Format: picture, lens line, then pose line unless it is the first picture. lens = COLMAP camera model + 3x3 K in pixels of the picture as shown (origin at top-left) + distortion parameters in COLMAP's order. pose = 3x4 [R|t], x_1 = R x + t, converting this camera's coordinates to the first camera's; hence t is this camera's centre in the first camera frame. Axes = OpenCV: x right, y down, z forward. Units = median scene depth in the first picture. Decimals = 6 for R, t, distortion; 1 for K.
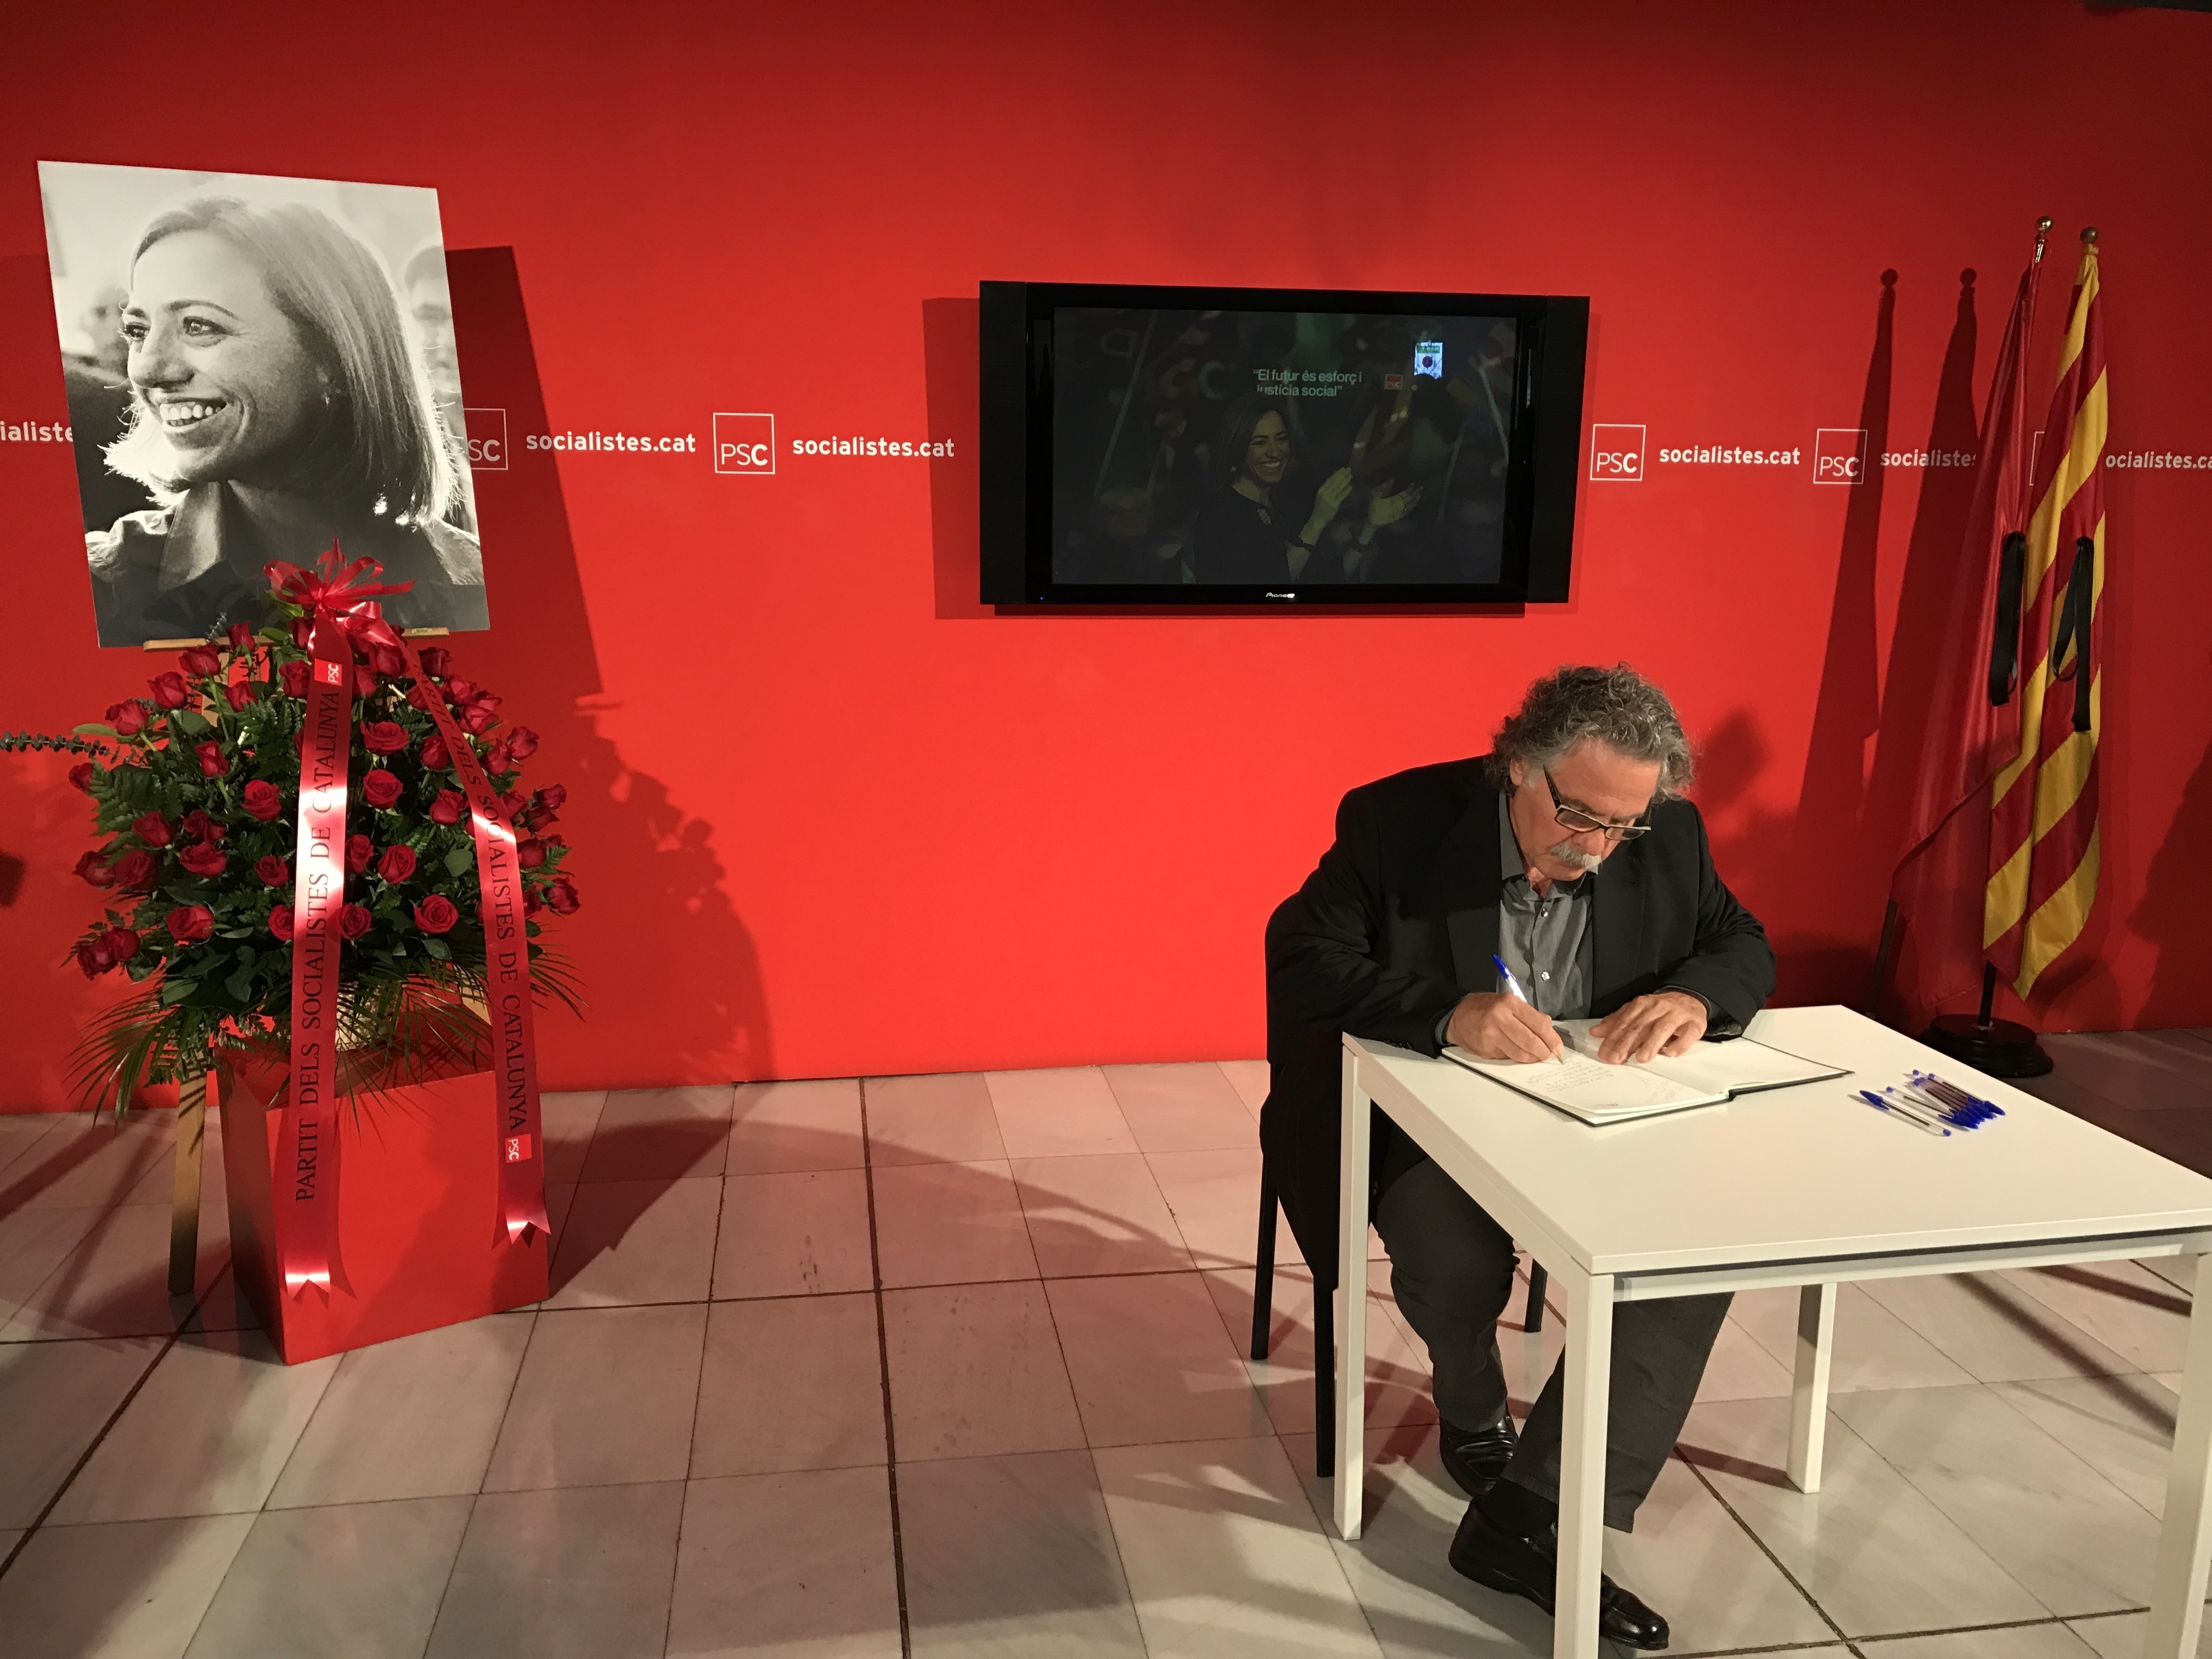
lens RADIAL K [[1799.4, 0, 1106.0], [0, 1799.4, 829.5], [0, 0, 1]] dist [0.016913, -0.003993]
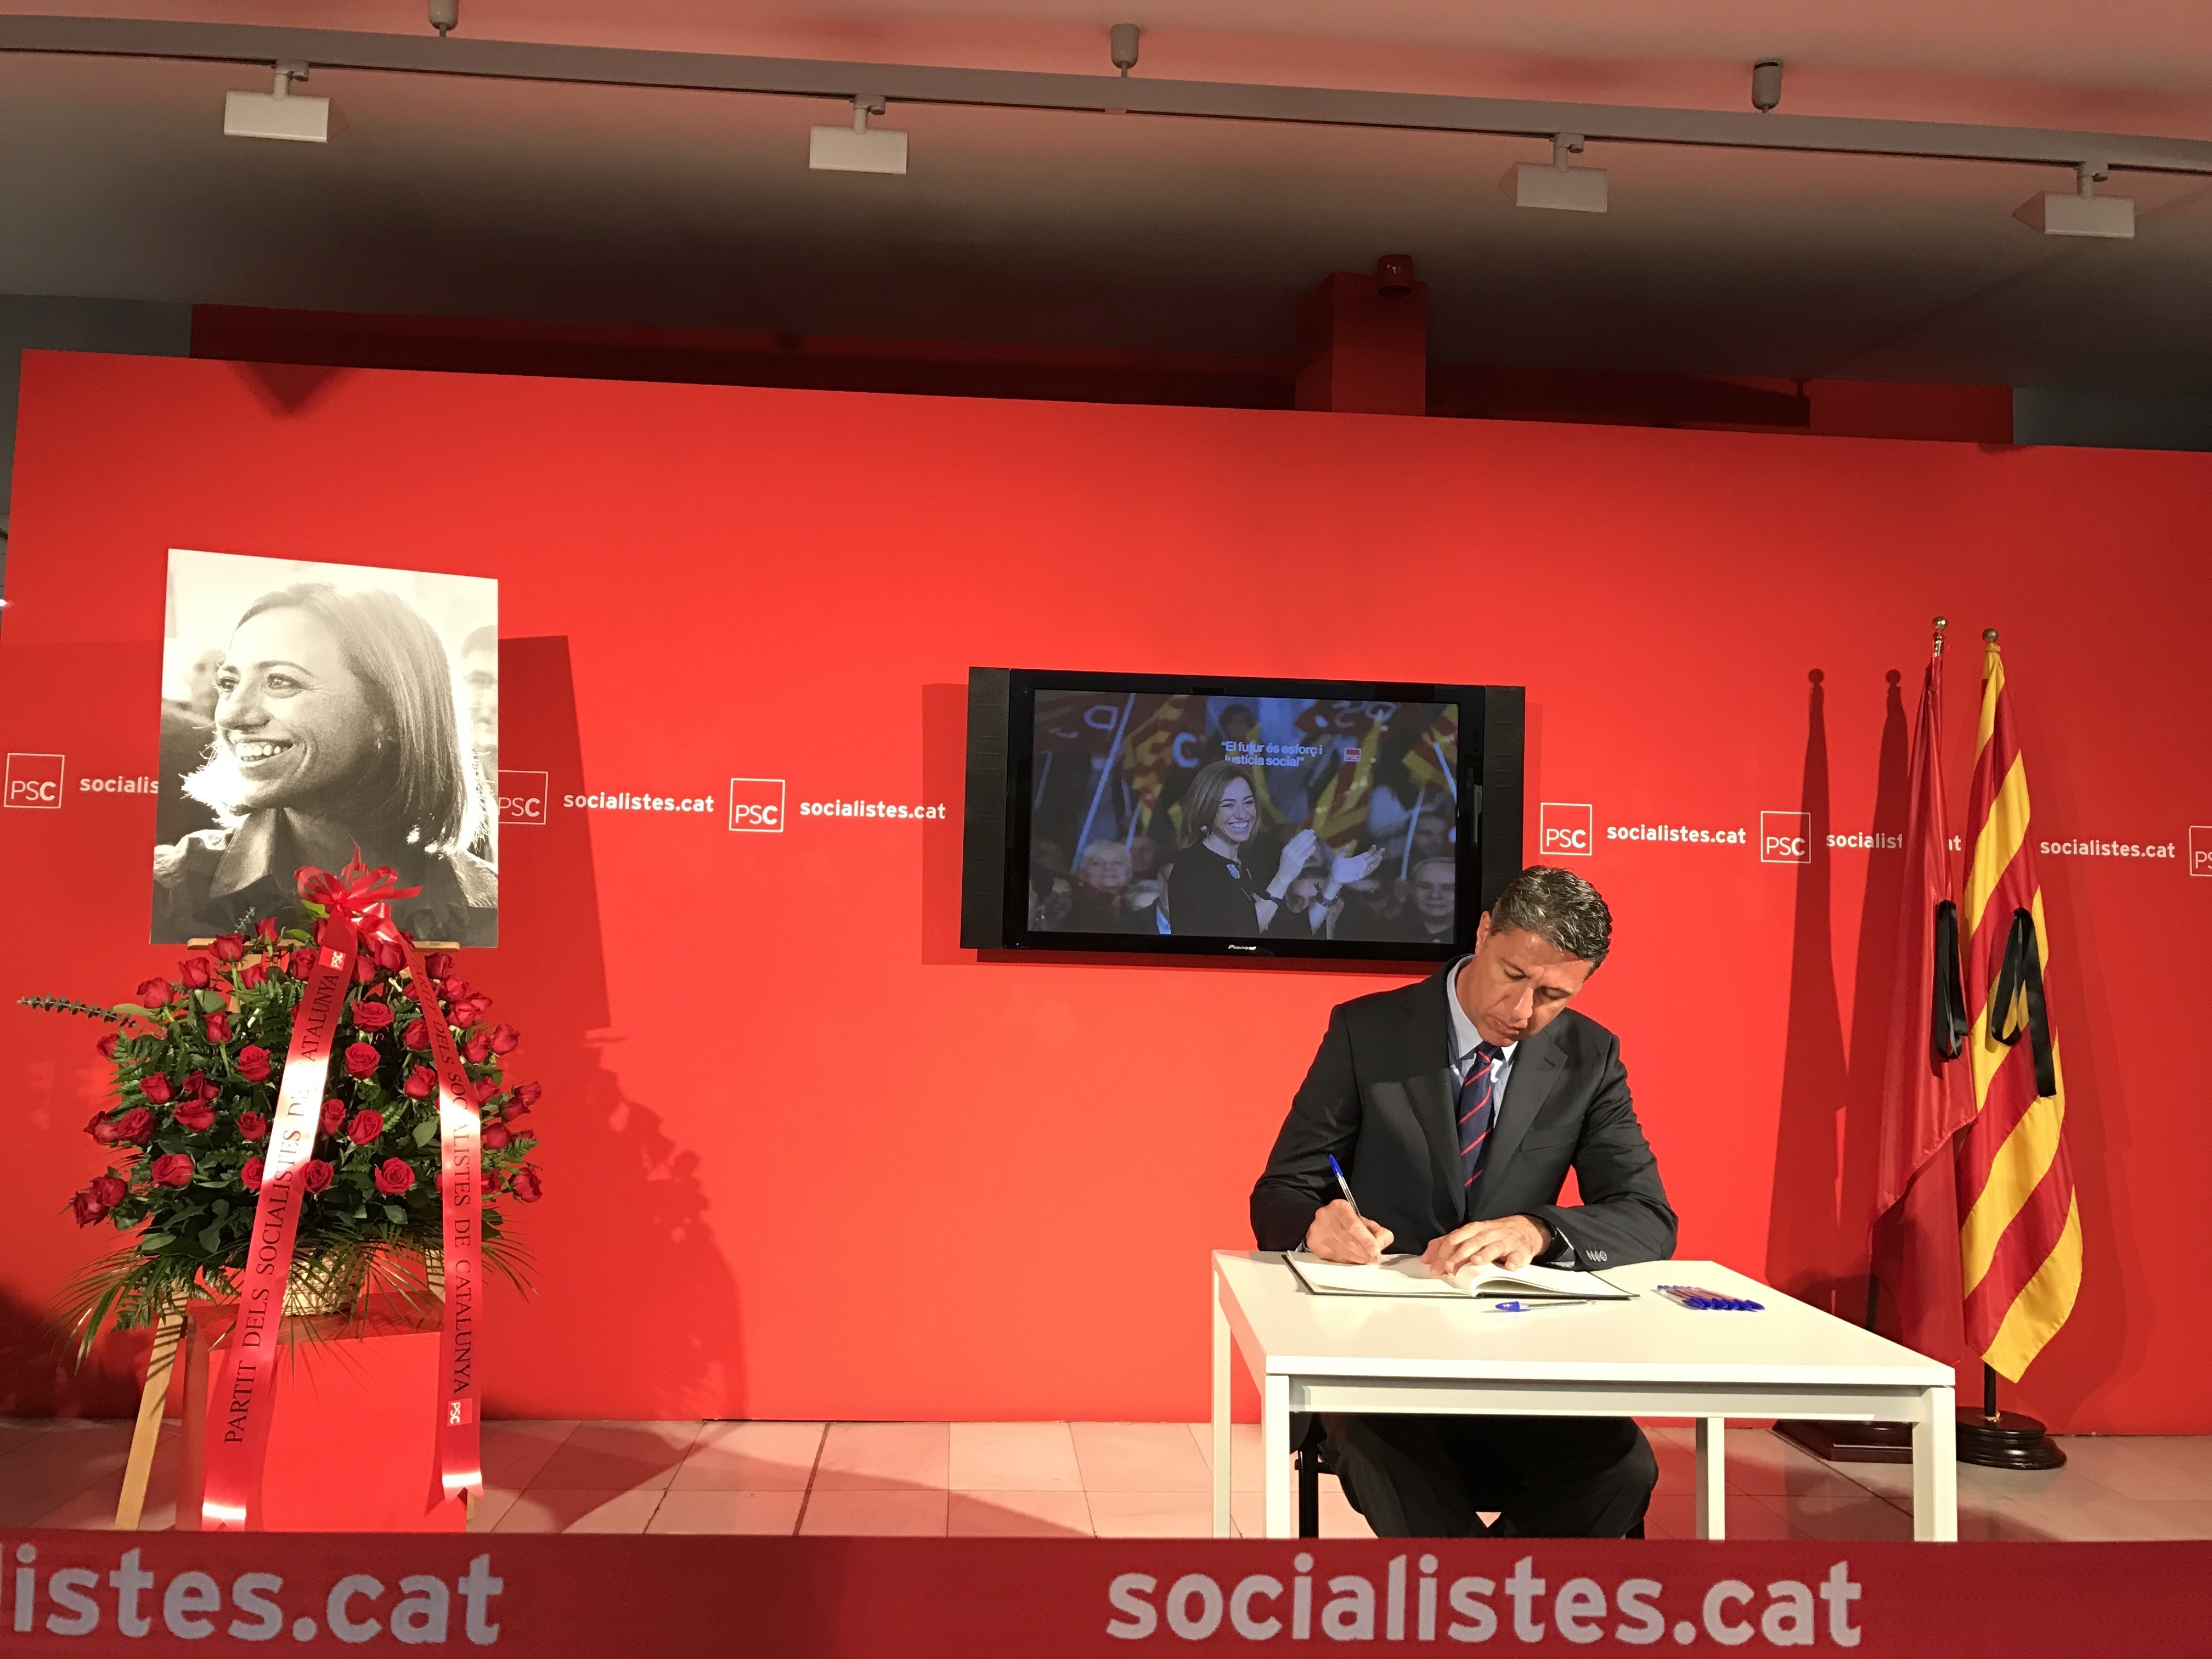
lens RADIAL K [[1816.8, 0, 1117.0], [0, 1816.8, 826.1], [0, 0, 1]] dist [0.053800, -0.118797]
pose [[0.997015, 0.009076, -0.076670, 0.109925], [-0.029309, 0.963224, -0.267097, 0.094266], [0.071426, 0.268547, 0.960615, -0.063707]]
